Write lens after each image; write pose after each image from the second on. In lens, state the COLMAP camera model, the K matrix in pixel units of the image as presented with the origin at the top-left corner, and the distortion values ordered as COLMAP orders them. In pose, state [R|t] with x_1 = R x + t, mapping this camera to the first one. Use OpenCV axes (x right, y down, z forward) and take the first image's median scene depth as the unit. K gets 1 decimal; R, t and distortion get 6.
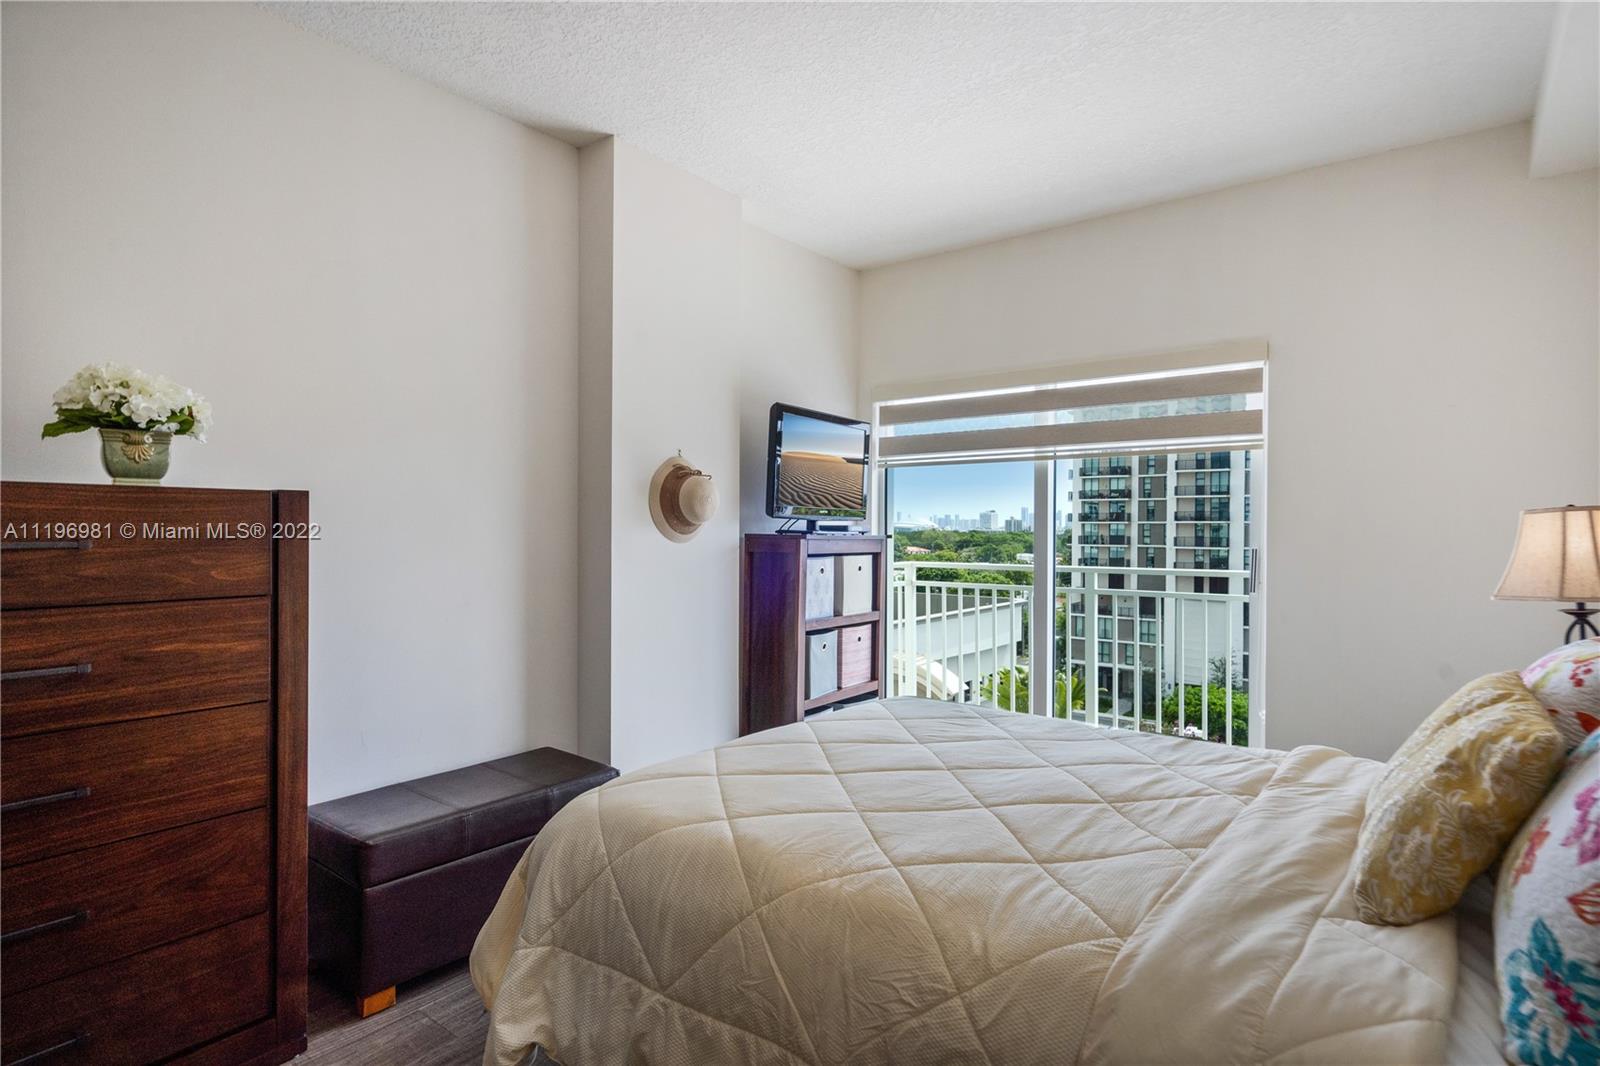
lens RADIAL K [[823.9, 0, 803.3], [0, 823.9, 536.7], [0, 0, 1]] dist [0.005030, -0.001368]
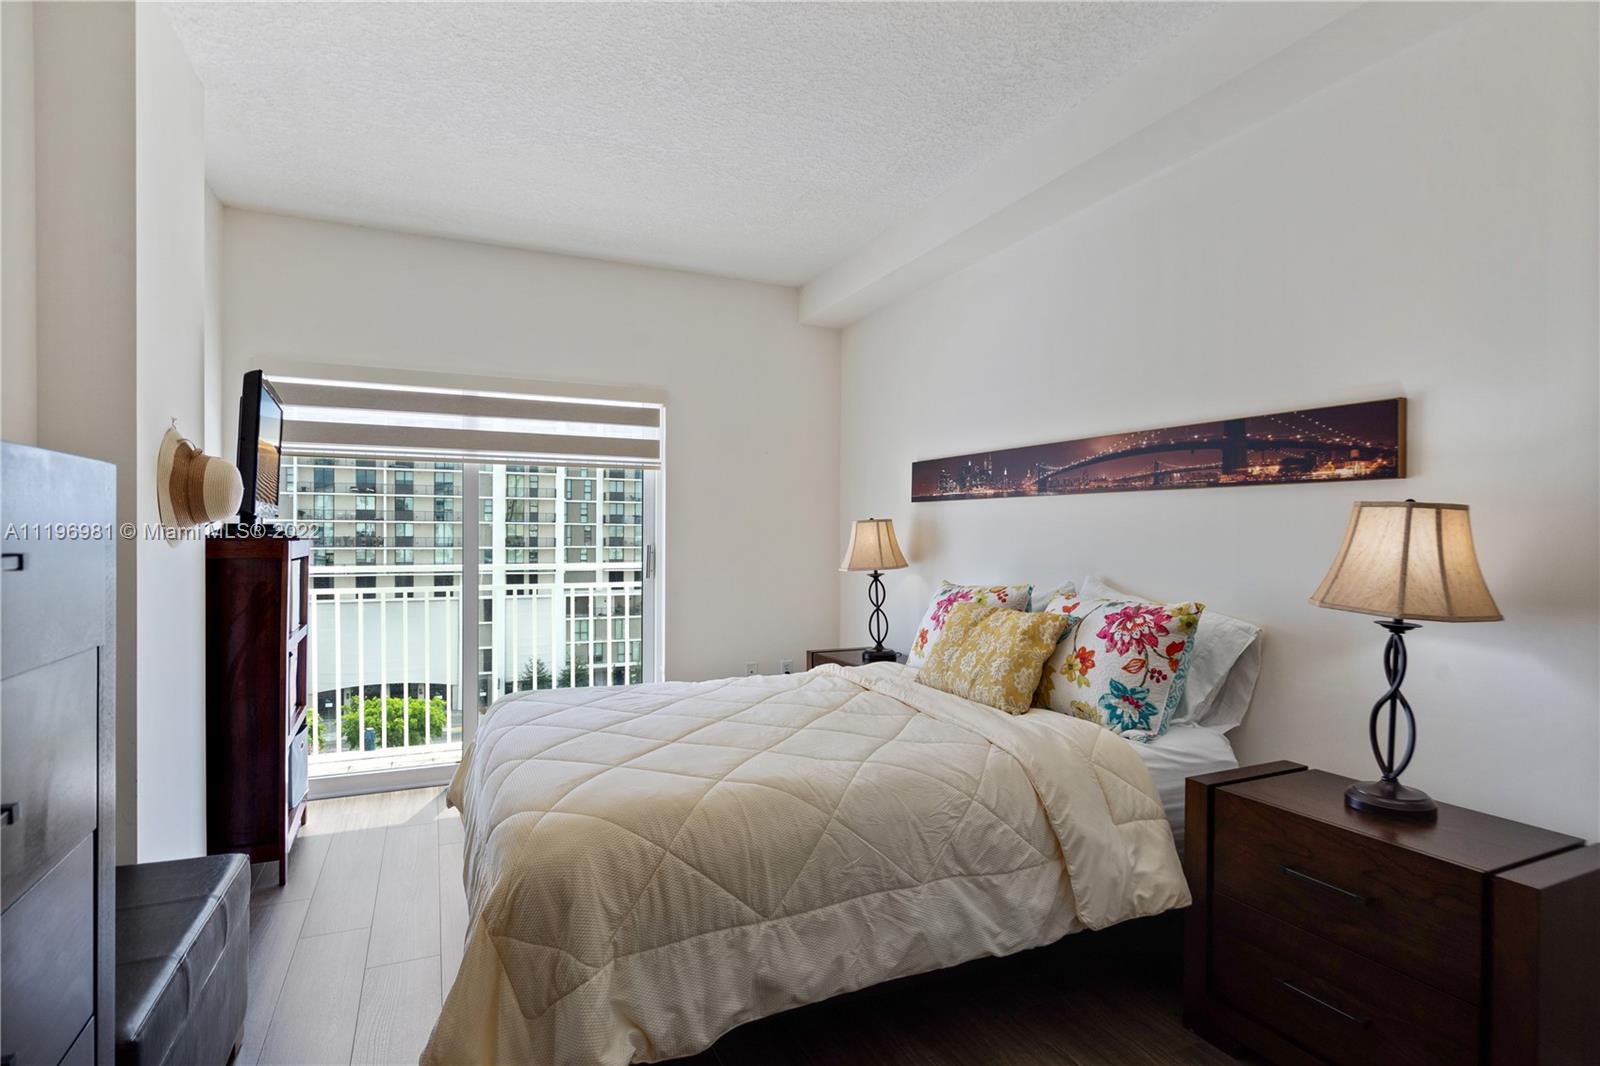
lens RADIAL K [[823.9, 0, 805.2], [0, 823.9, 530.6], [0, 0, 1]] dist [0.005030, -0.001368]
pose [[0.470820, 0.001758, 0.882227, -1.157540], [0.001493, 0.999995, -0.002789, -0.008057], [-0.882228, 0.002630, 0.470815, 0.371883]]
